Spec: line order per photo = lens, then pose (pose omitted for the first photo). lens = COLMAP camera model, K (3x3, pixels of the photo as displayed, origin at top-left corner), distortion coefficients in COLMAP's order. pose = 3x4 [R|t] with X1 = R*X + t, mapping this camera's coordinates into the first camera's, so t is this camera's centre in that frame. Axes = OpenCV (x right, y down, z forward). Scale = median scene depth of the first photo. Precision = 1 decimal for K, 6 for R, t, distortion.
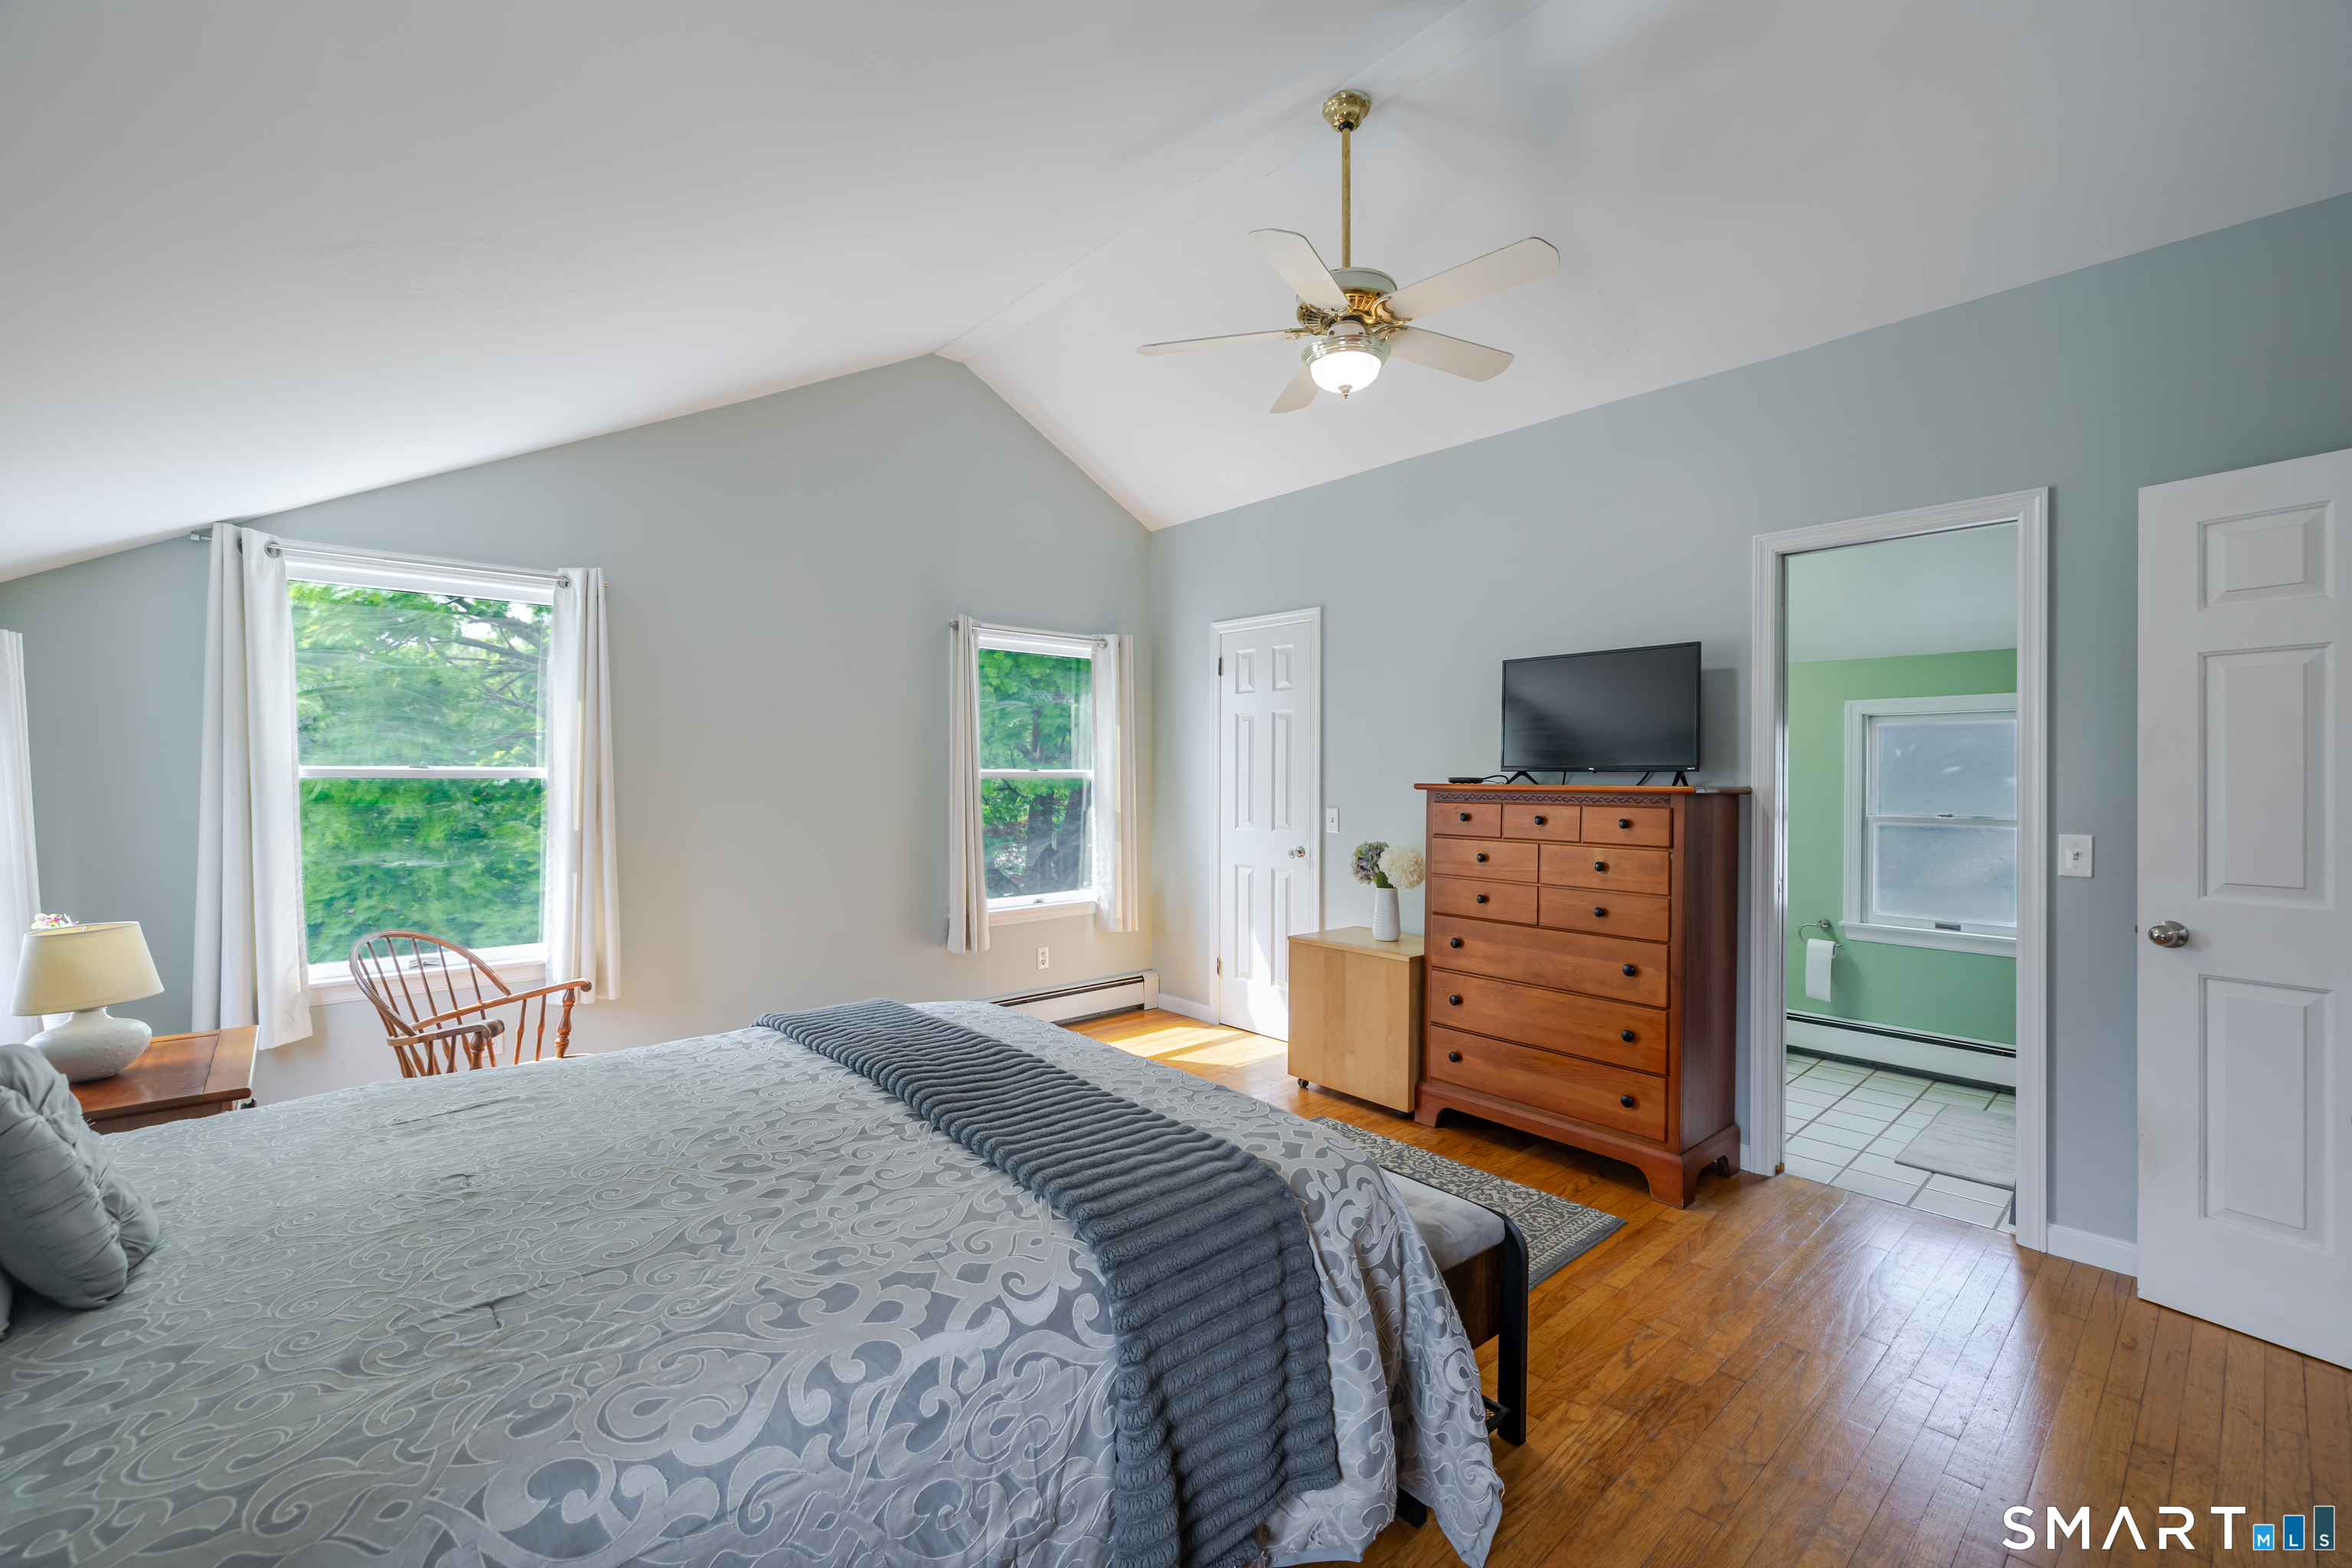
lens RADIAL K [[977.2, 0, 1176.0], [0, 977.2, 784.0], [0, 0, 1]] dist [-0.000093, -0.000535]
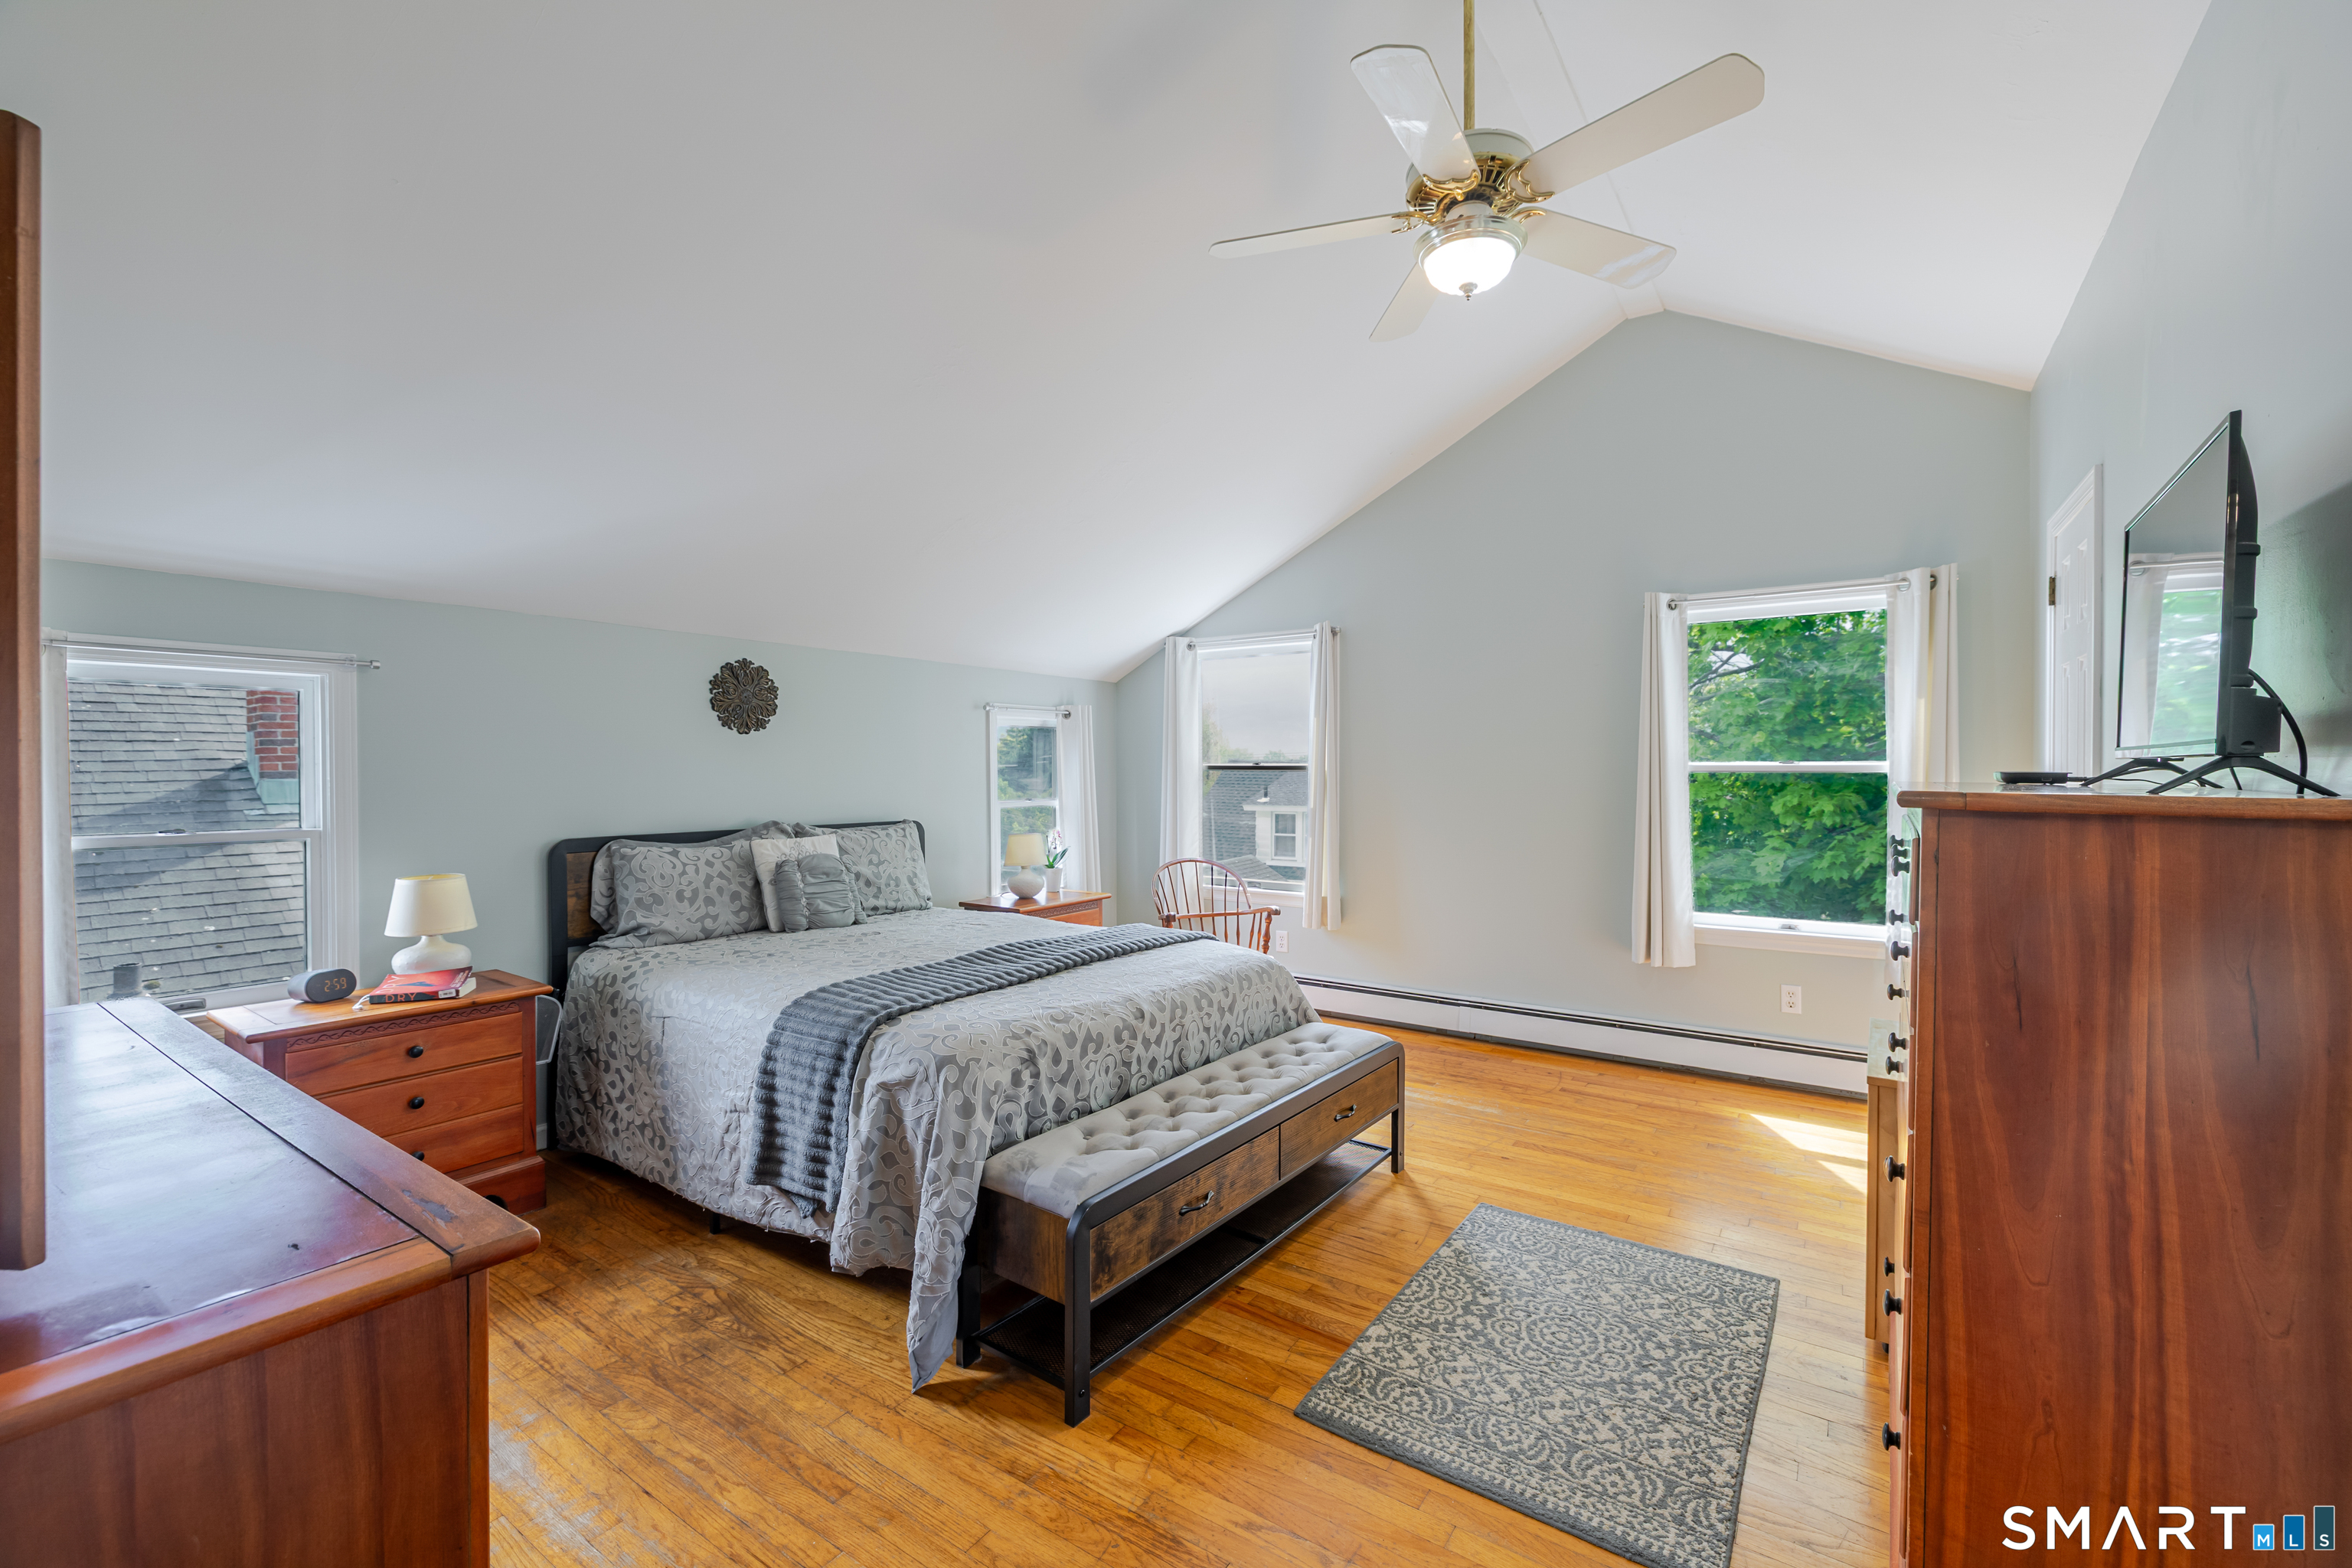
lens RADIAL K [[977.2, 0, 1176.0], [0, 977.2, 784.0], [0, 0, 1]] dist [-0.000093, -0.000535]
pose [[0.225483, 0.017231, -0.974095, 0.809686], [-0.010106, 0.999831, 0.015347, -0.006960], [0.974195, 0.006384, 0.225619, 0.519641]]
